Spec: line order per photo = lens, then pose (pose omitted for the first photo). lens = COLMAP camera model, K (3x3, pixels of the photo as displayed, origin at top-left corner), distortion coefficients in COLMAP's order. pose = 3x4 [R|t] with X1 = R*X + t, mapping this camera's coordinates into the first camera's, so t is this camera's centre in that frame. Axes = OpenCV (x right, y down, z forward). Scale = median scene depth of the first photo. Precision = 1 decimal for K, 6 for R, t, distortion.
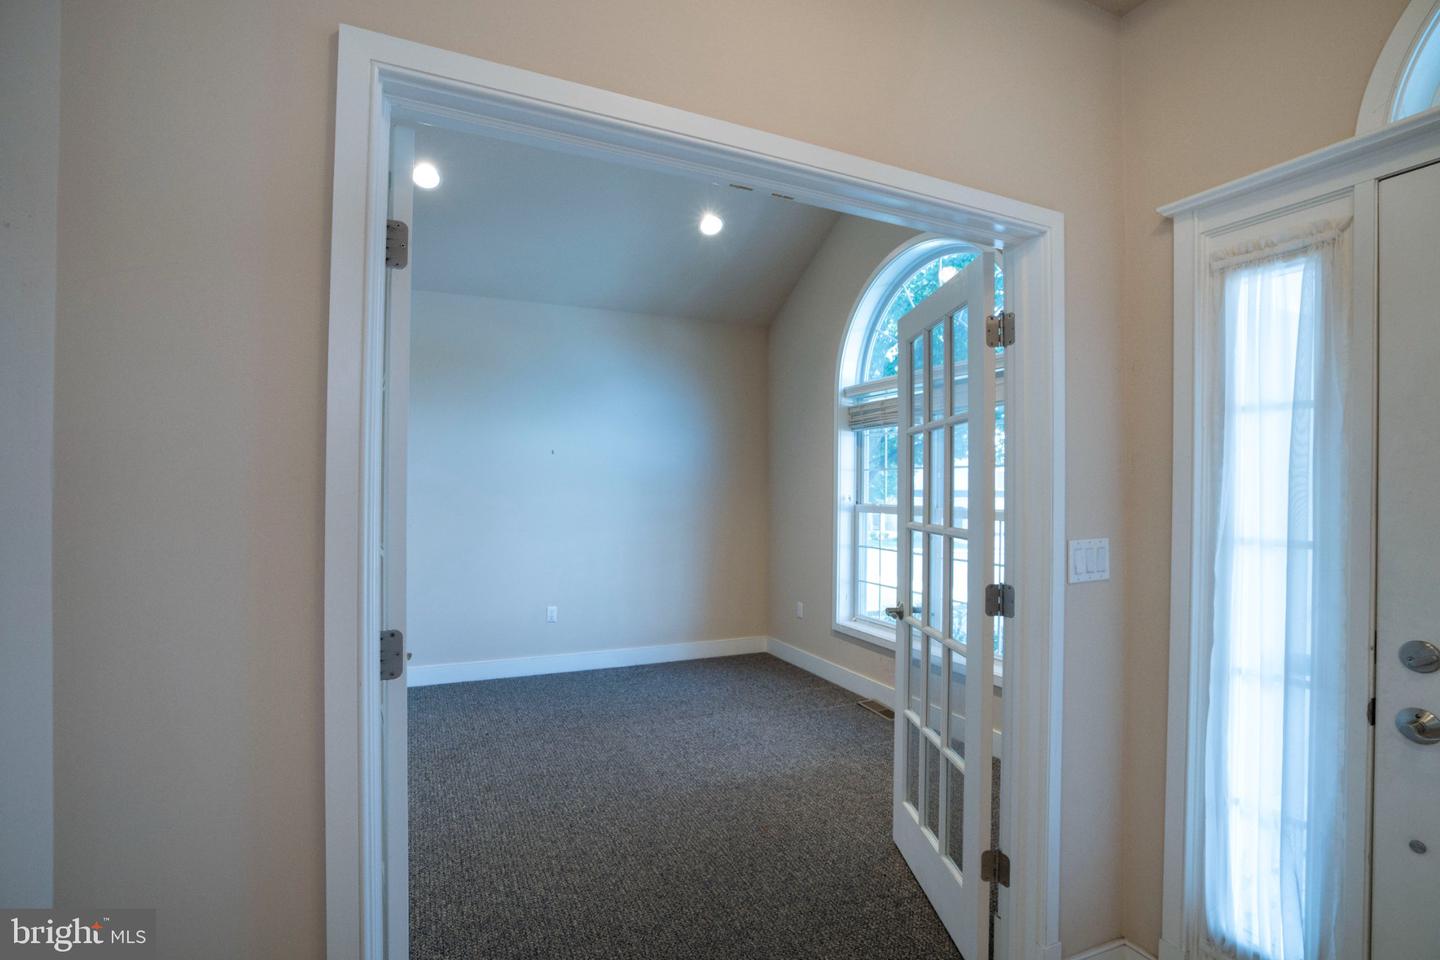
lens RADIAL K [[664.2, 0, 717.8], [0, 664.2, 484.8], [0, 0, 1]] dist [-0.043776, 0.013442]
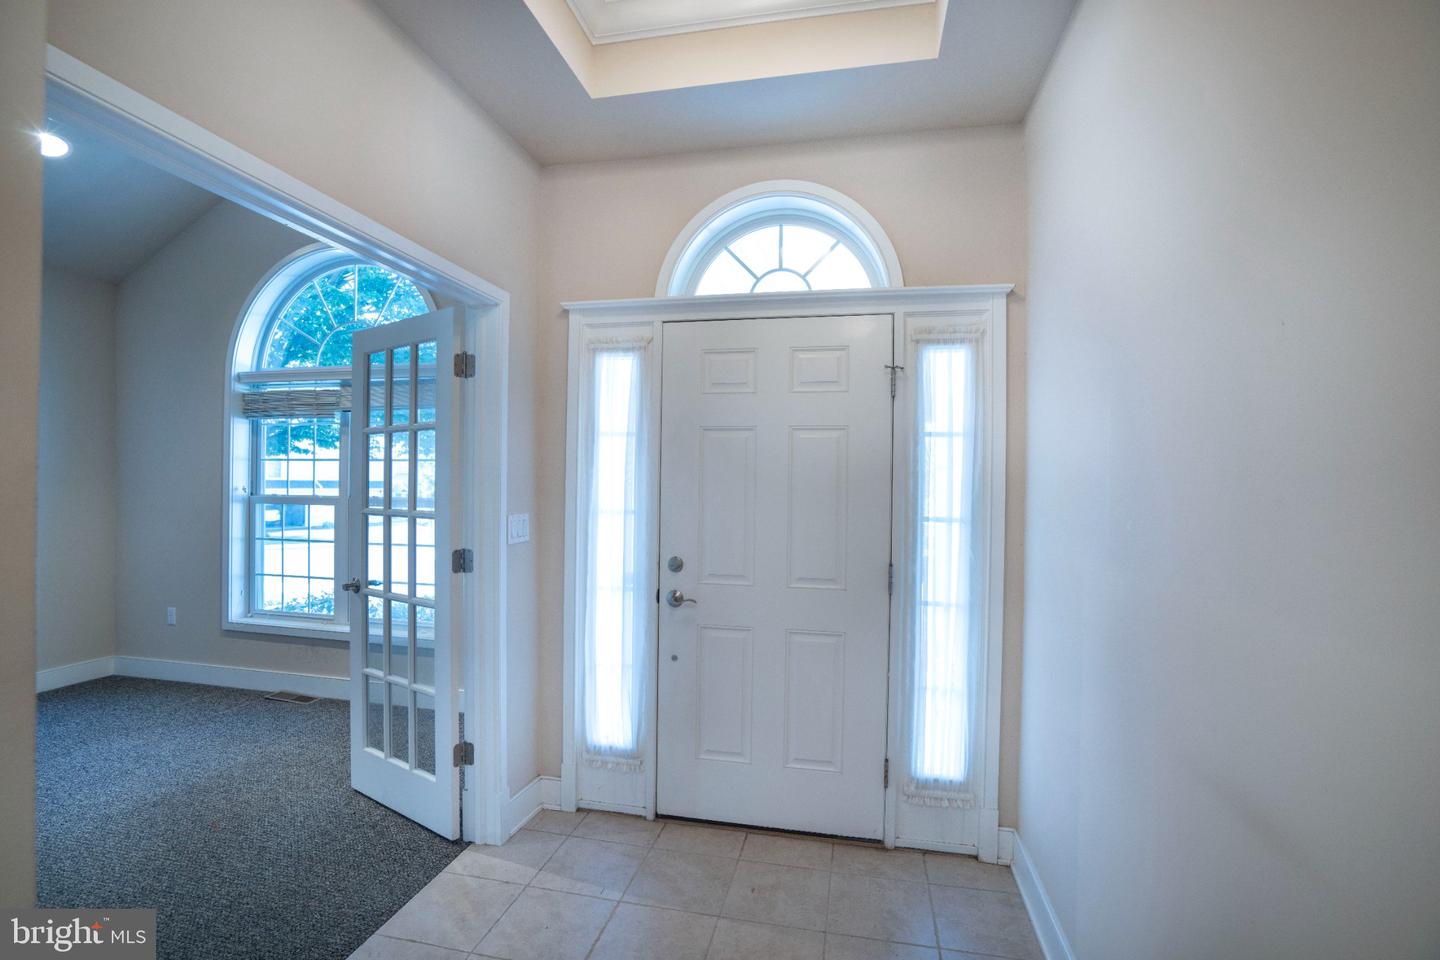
lens RADIAL K [[664.2, 0, 702.7], [0, 664.2, 488.2], [0, 0, 1]] dist [-0.043776, 0.013442]
pose [[0.613011, -0.004402, 0.790062, -0.204253], [-0.009478, 0.999872, 0.012924, 0.000291], [-0.790017, -0.015411, 0.612891, -0.139647]]
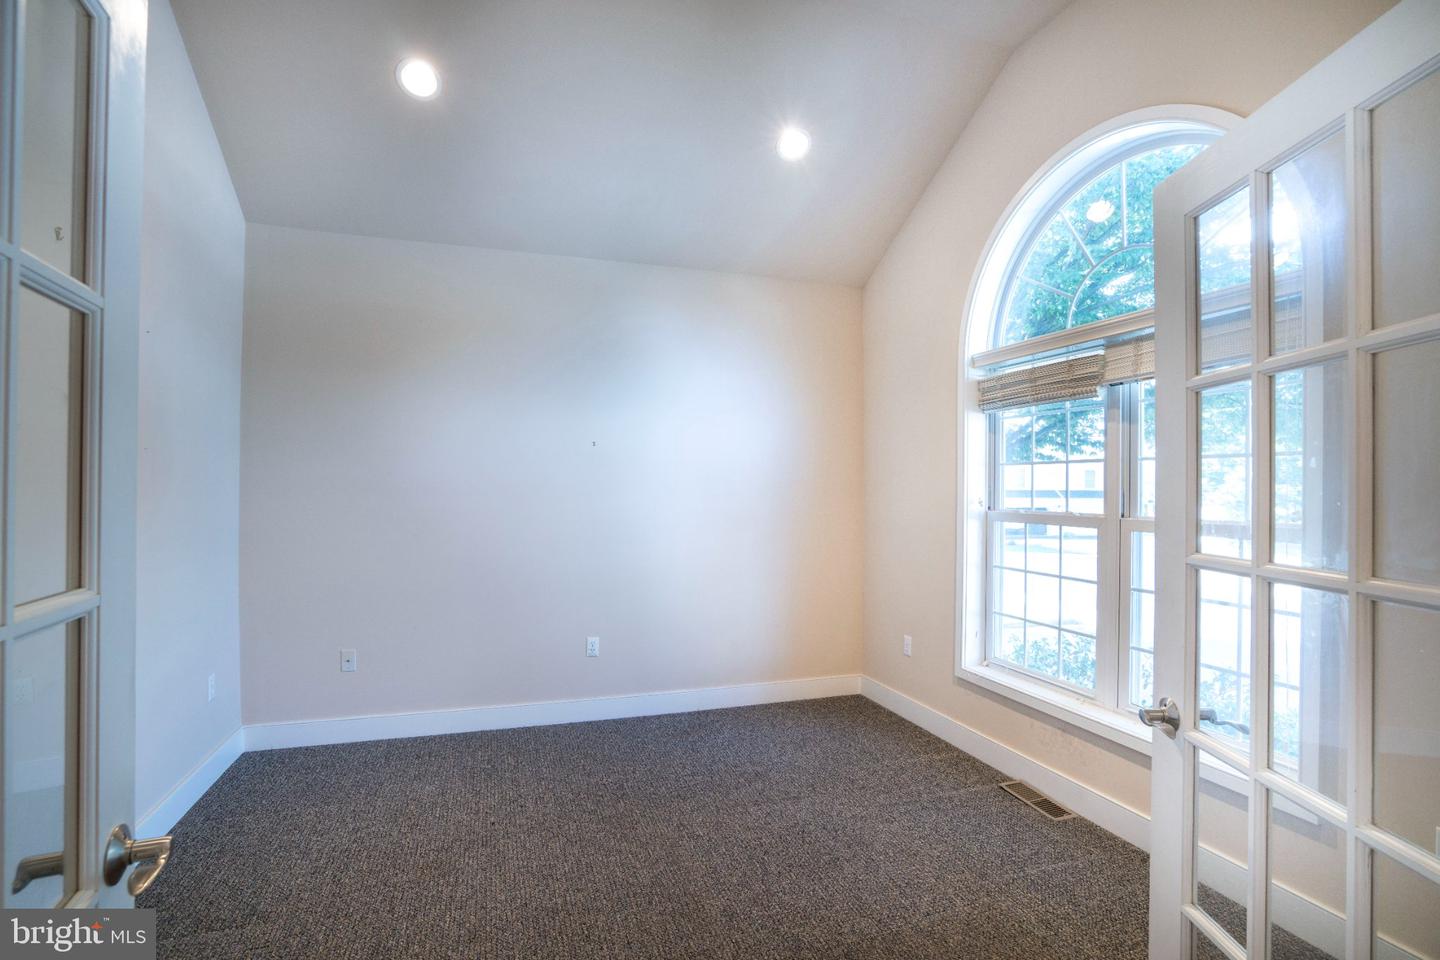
lens RADIAL K [[664.2, 0, 729.1], [0, 664.2, 480.9], [0, 0, 1]] dist [-0.043776, 0.013442]
pose [[0.996385, -0.000863, -0.084947, -0.030422], [0.000360, 0.999982, -0.005933, 0.000702], [0.084951, 0.005881, 0.996368, 0.347334]]
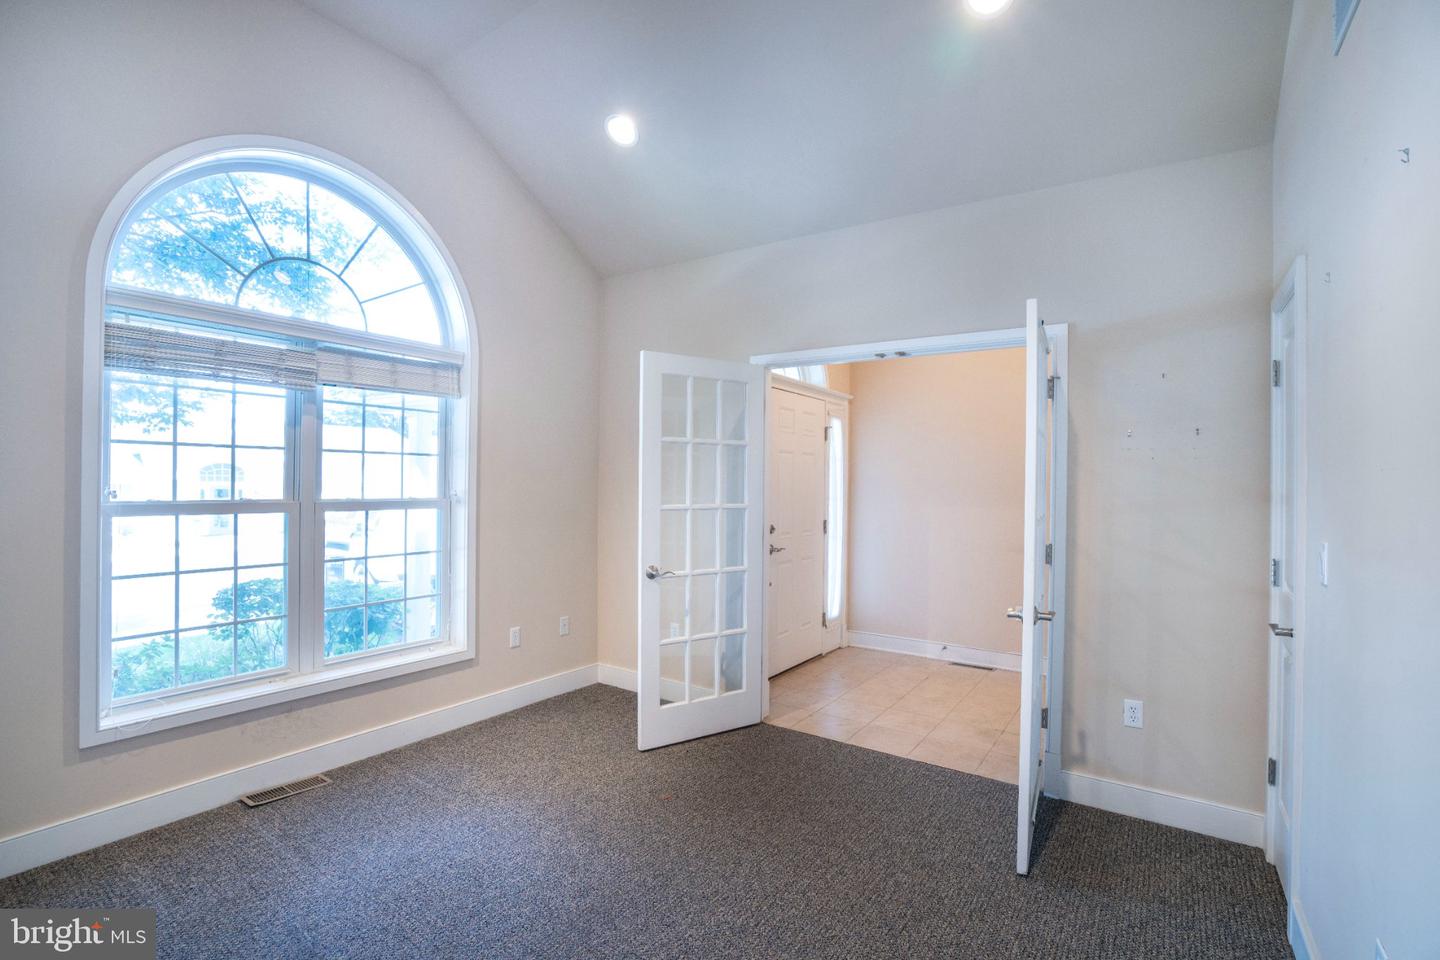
lens RADIAL K [[664.2, 0, 733.3], [0, 664.2, 479.5], [0, 0, 1]] dist [-0.043776, 0.013442]
pose [[-0.512351, -0.014913, 0.858647, -0.763494], [-0.020540, 0.999776, 0.005108, -0.006440], [-0.858531, -0.015020, -0.512542, 1.233767]]
